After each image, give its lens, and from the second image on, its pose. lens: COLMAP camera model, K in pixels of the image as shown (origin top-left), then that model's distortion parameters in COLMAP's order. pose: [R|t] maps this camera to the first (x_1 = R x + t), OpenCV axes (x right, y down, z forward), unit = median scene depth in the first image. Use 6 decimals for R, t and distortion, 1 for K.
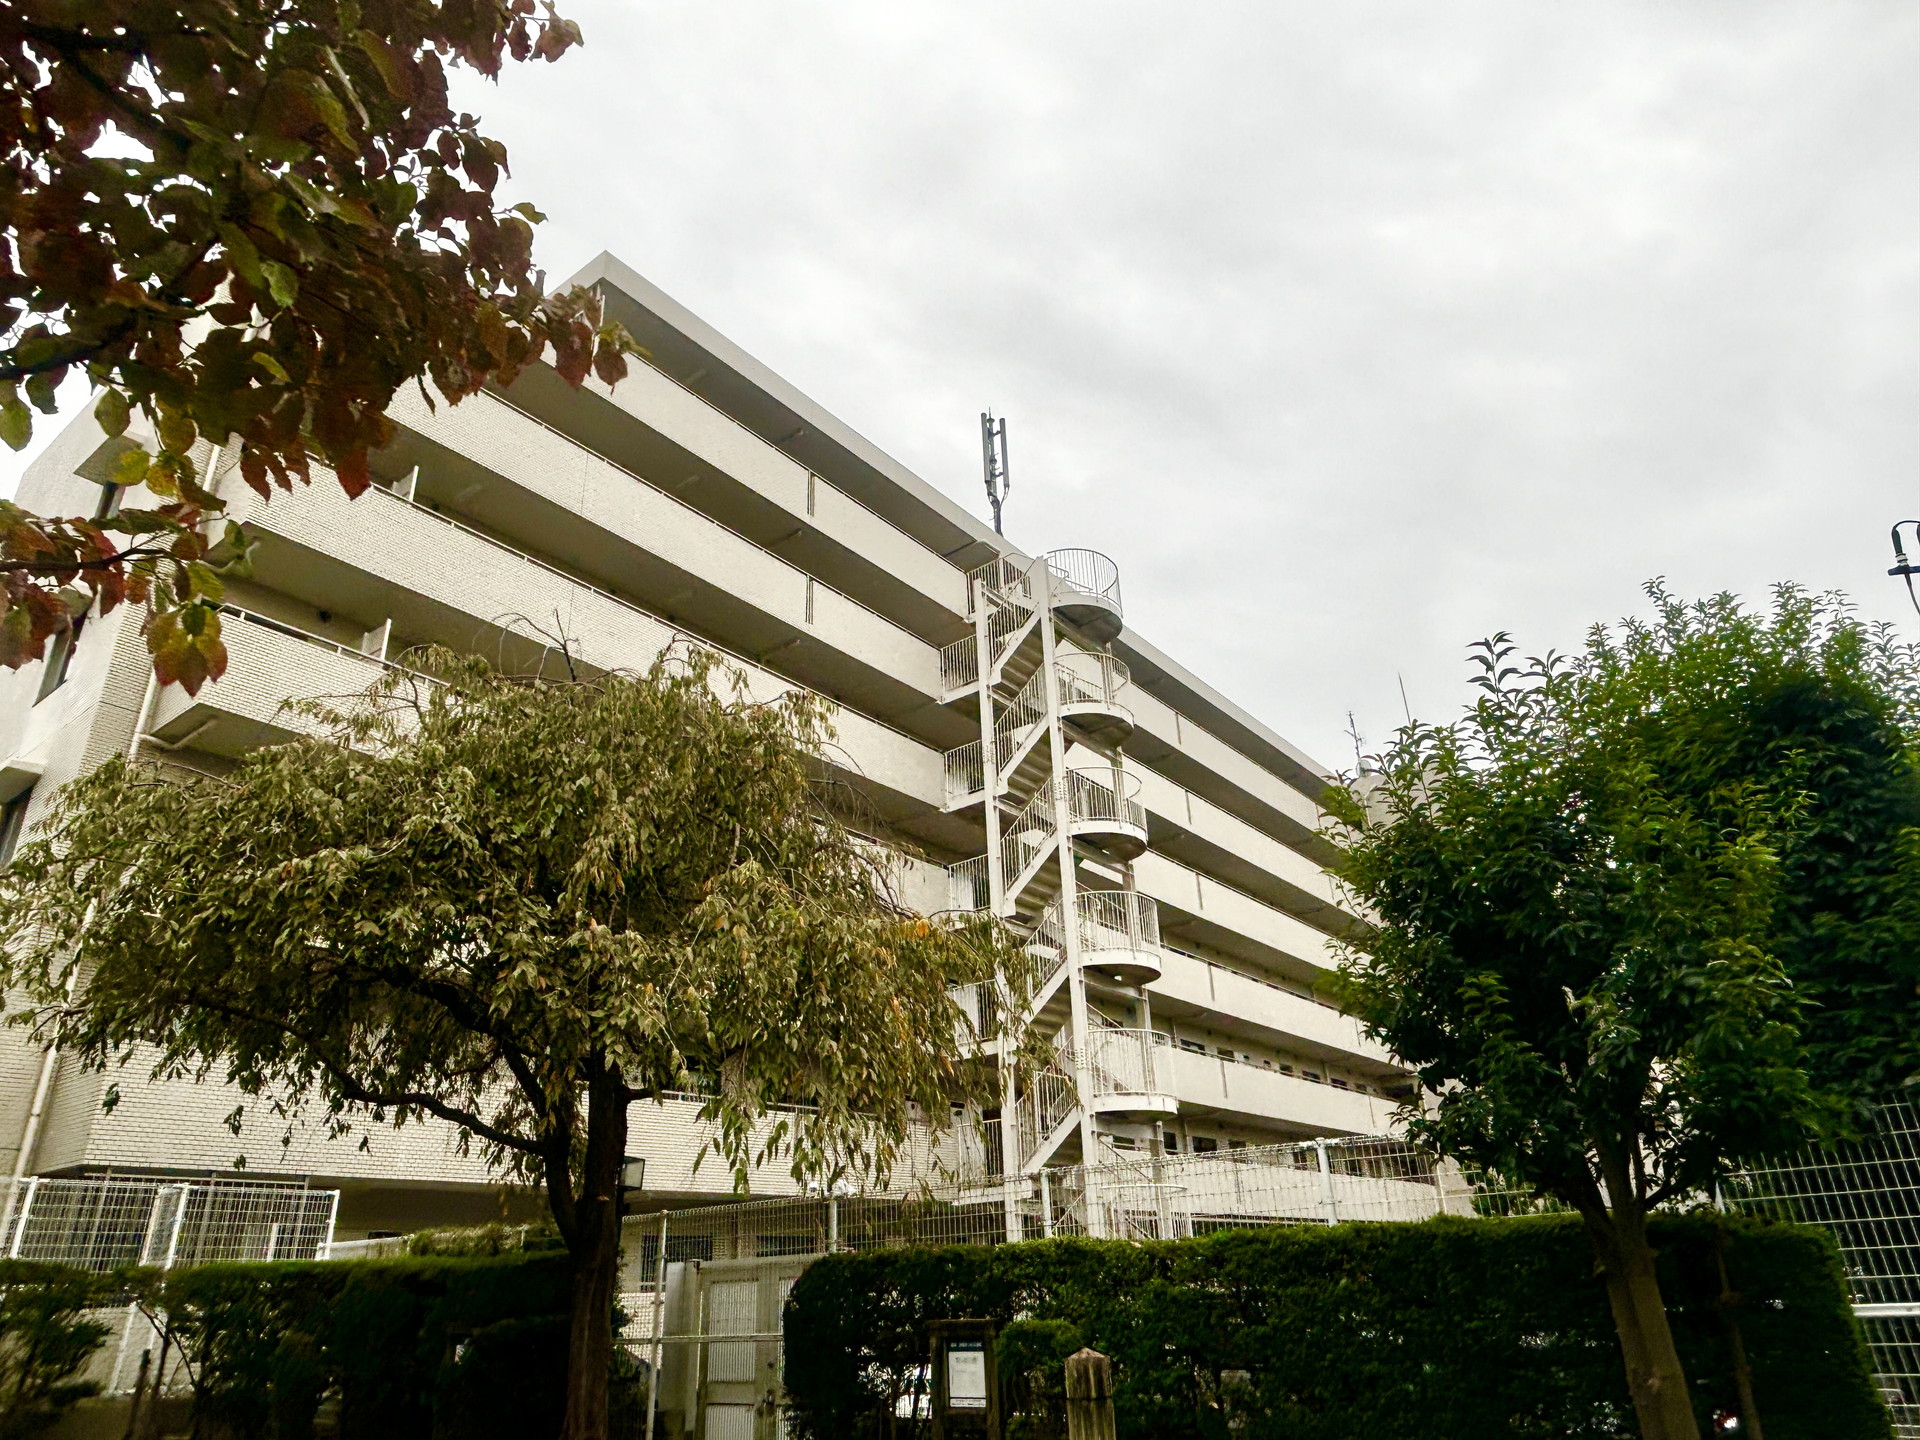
lens RADIAL K [[1201.2, 0, 963.4], [0, 1201.2, 722.7], [0, 0, 1]] dist [0.049590, -0.048533]
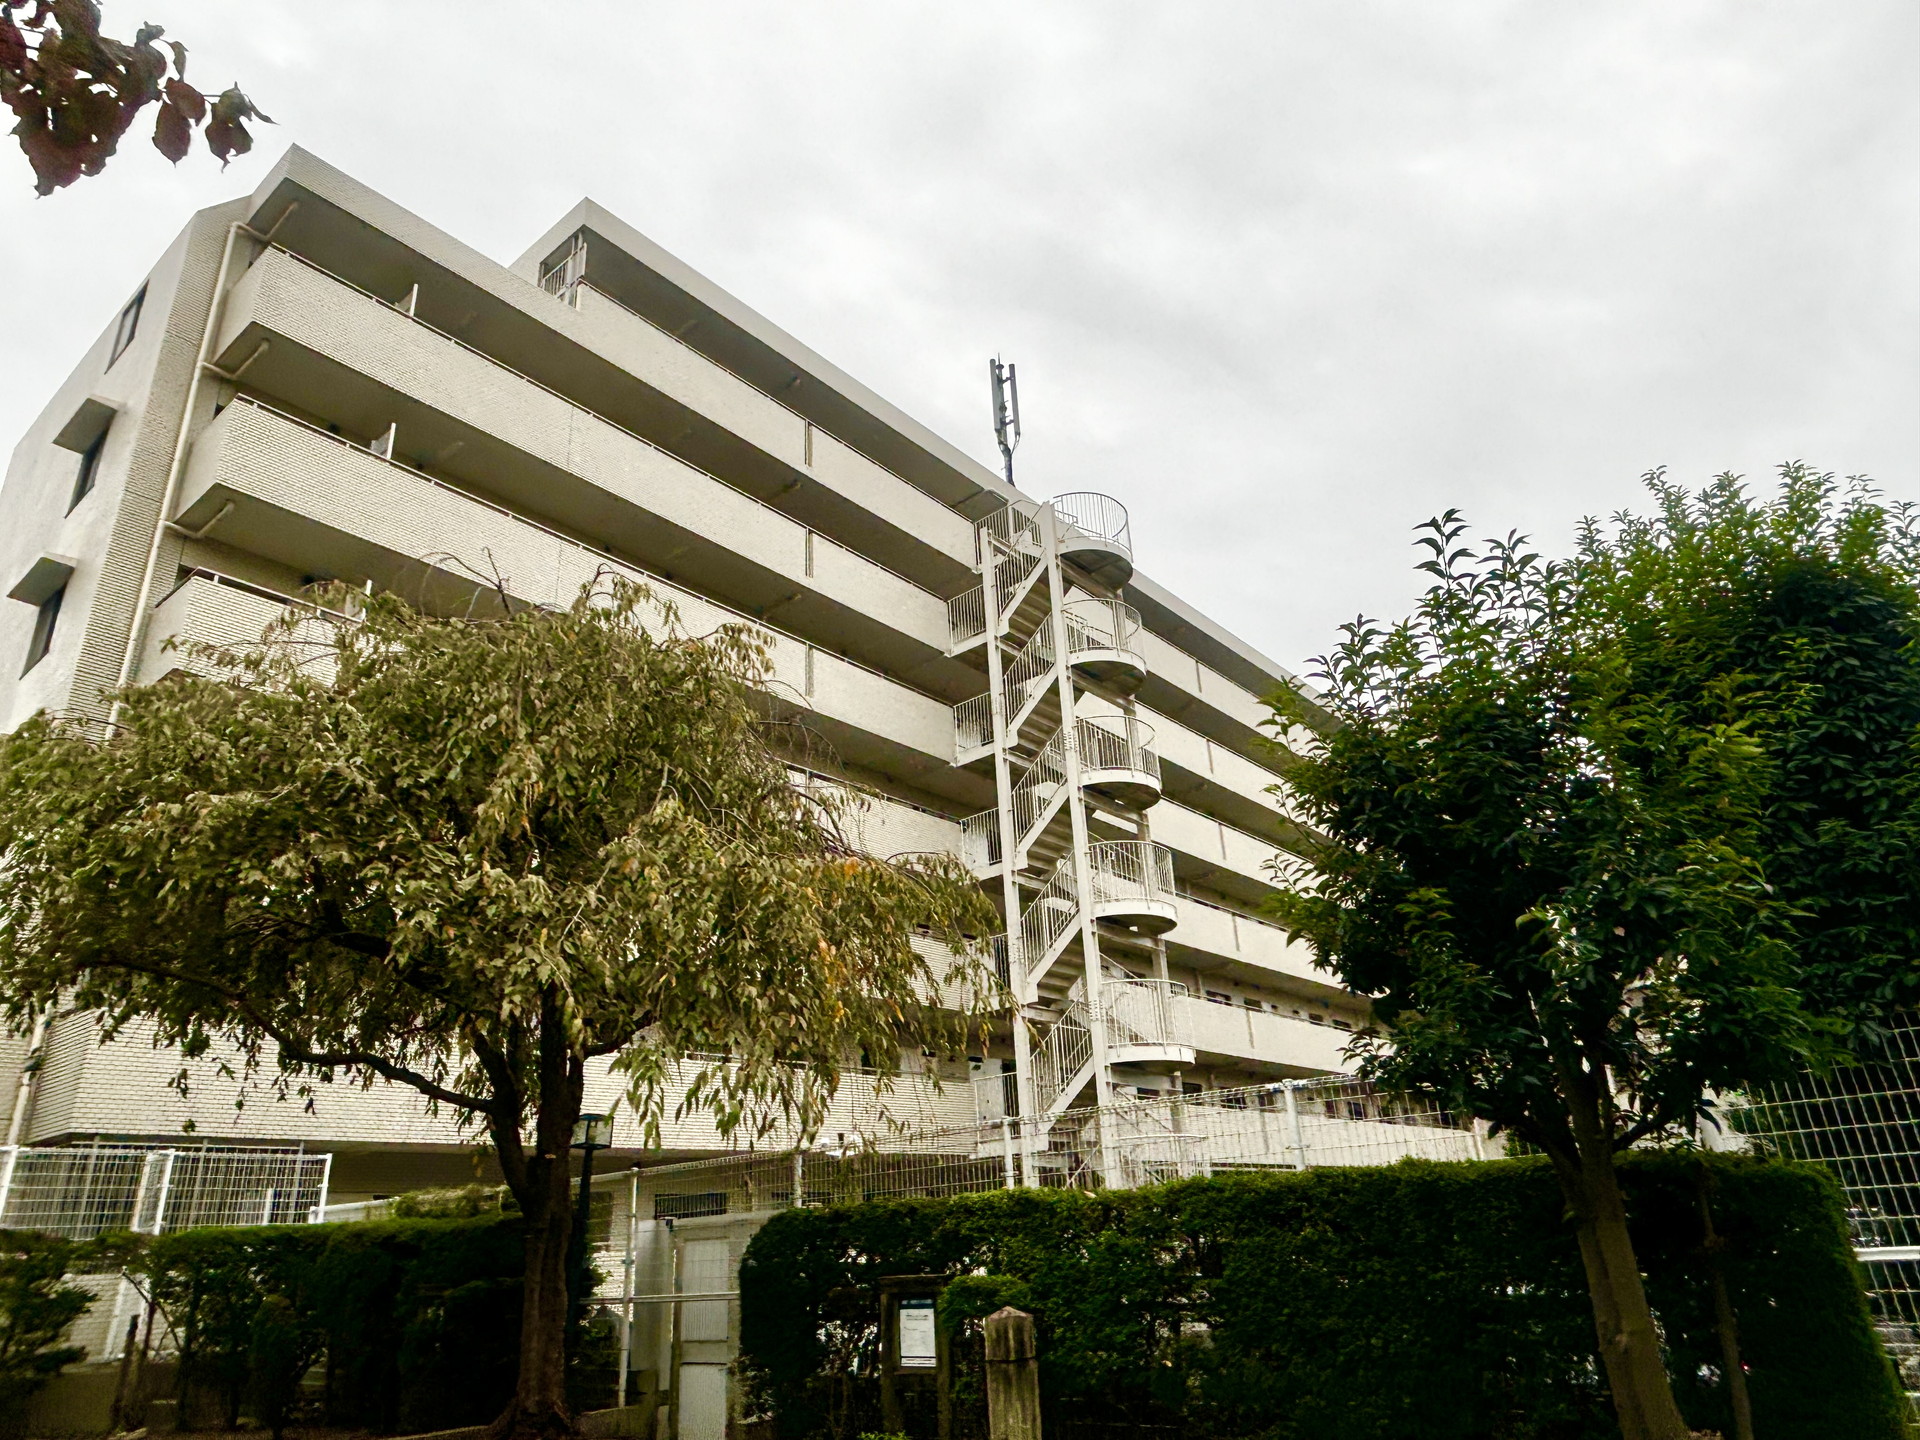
lens RADIAL K [[1202.3, 0, 959.8], [0, 1202.3, 729.2], [0, 0, 1]] dist [0.056194, -0.055965]
pose [[0.999168, -0.027281, -0.030325, 0.067508], [0.028407, 0.998898, 0.037349, 0.026789], [0.029272, -0.038179, 0.998842, 0.059932]]
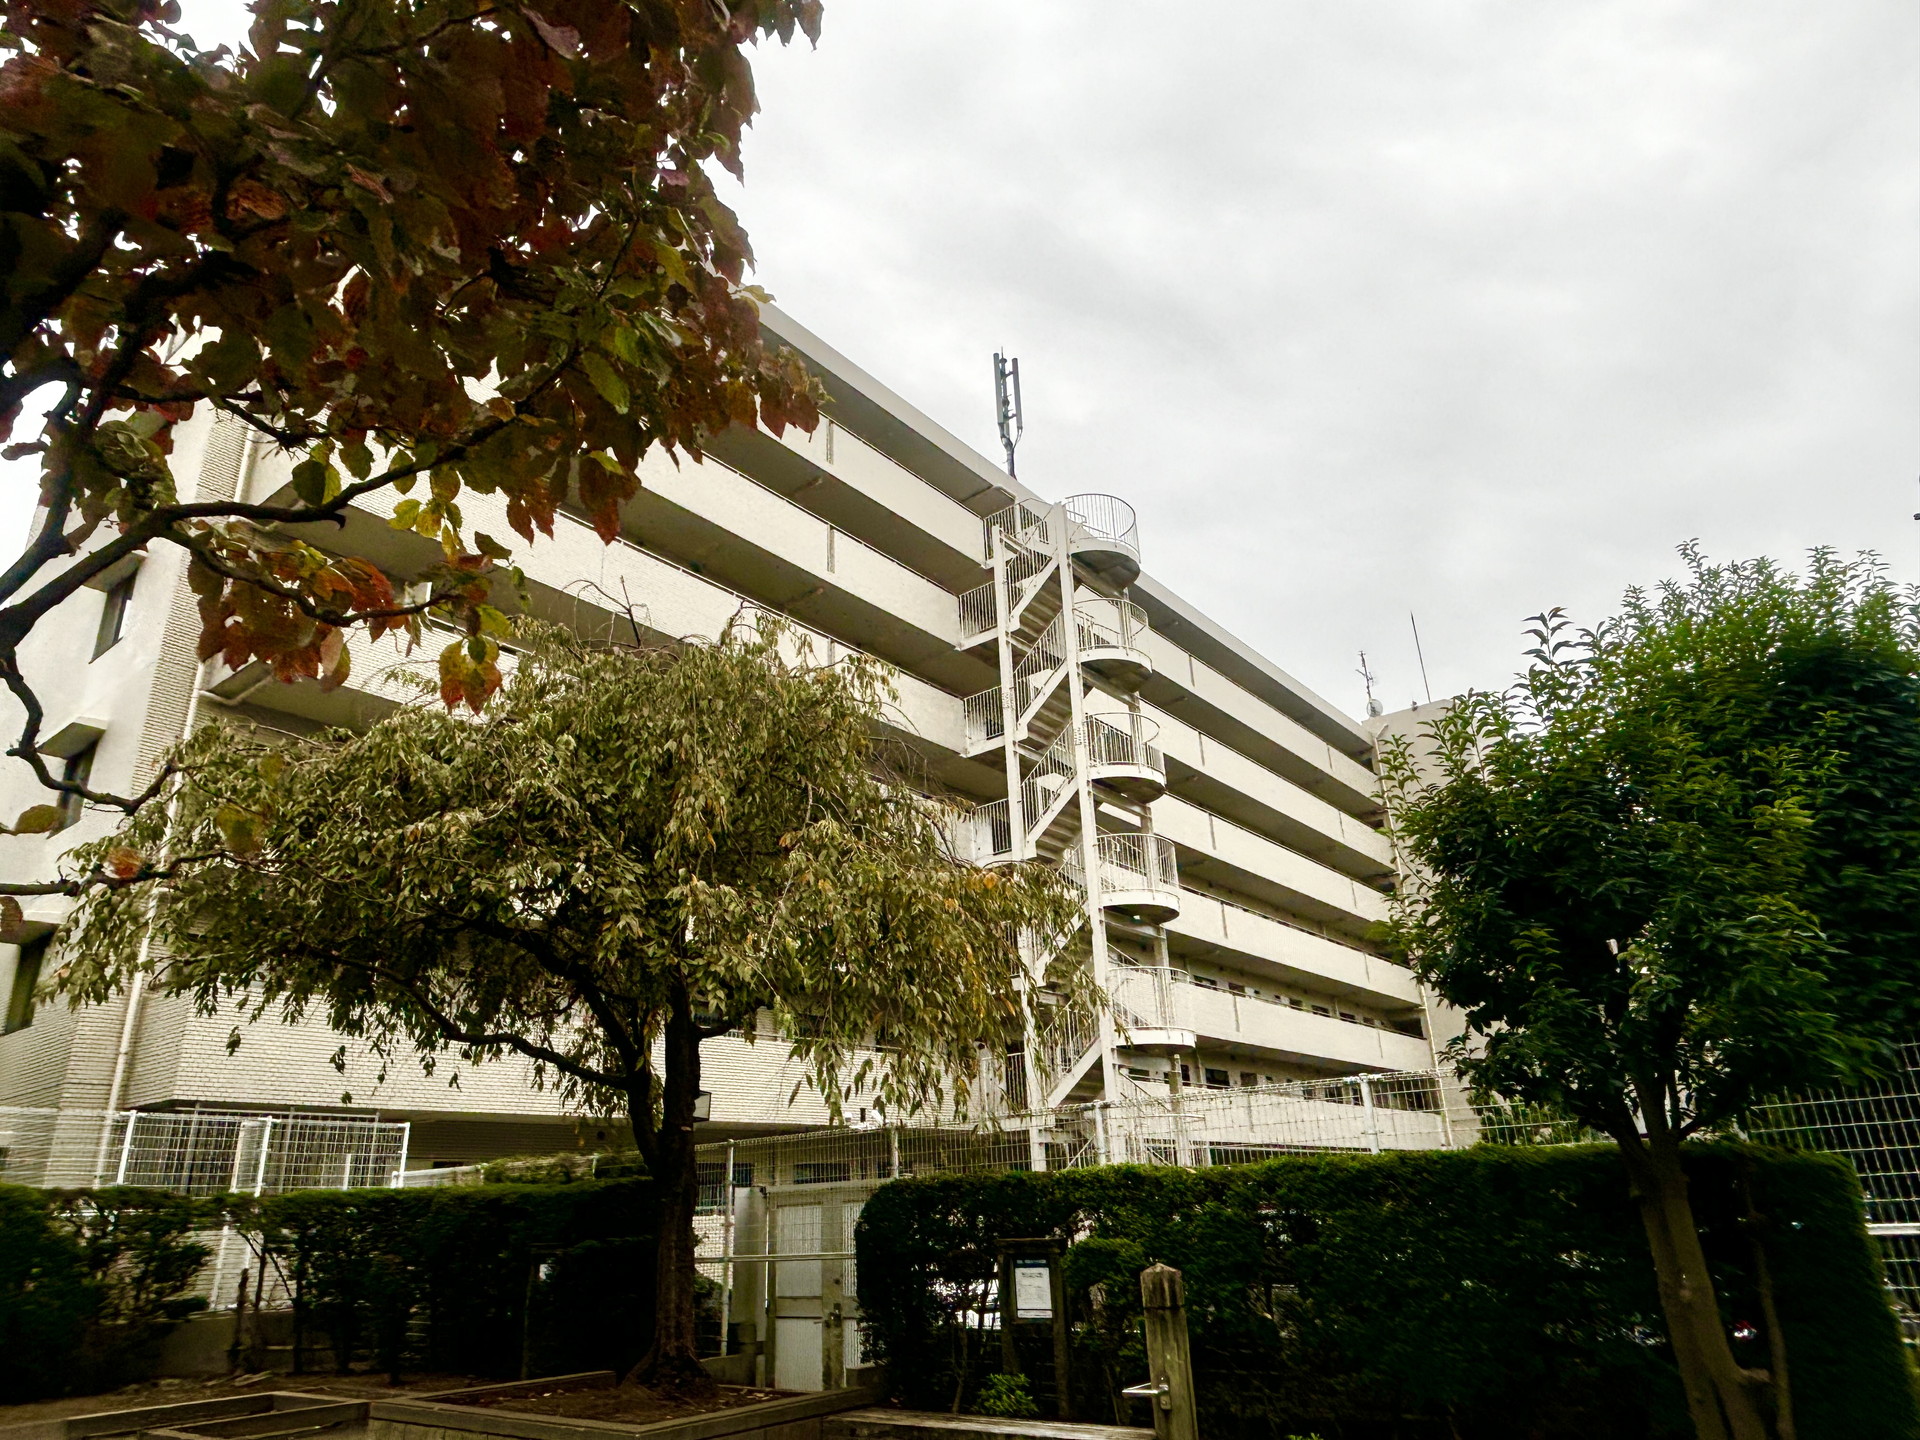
lens RADIAL K [[1198.3, 0, 953.6], [0, 1198.3, 730.2], [0, 0, 1]] dist [0.061722, -0.059458]
pose [[0.999905, -0.006401, -0.012199, -0.044840], [0.007078, 0.998388, 0.056316, -0.019426], [0.011819, -0.056397, 0.998338, -0.046434]]
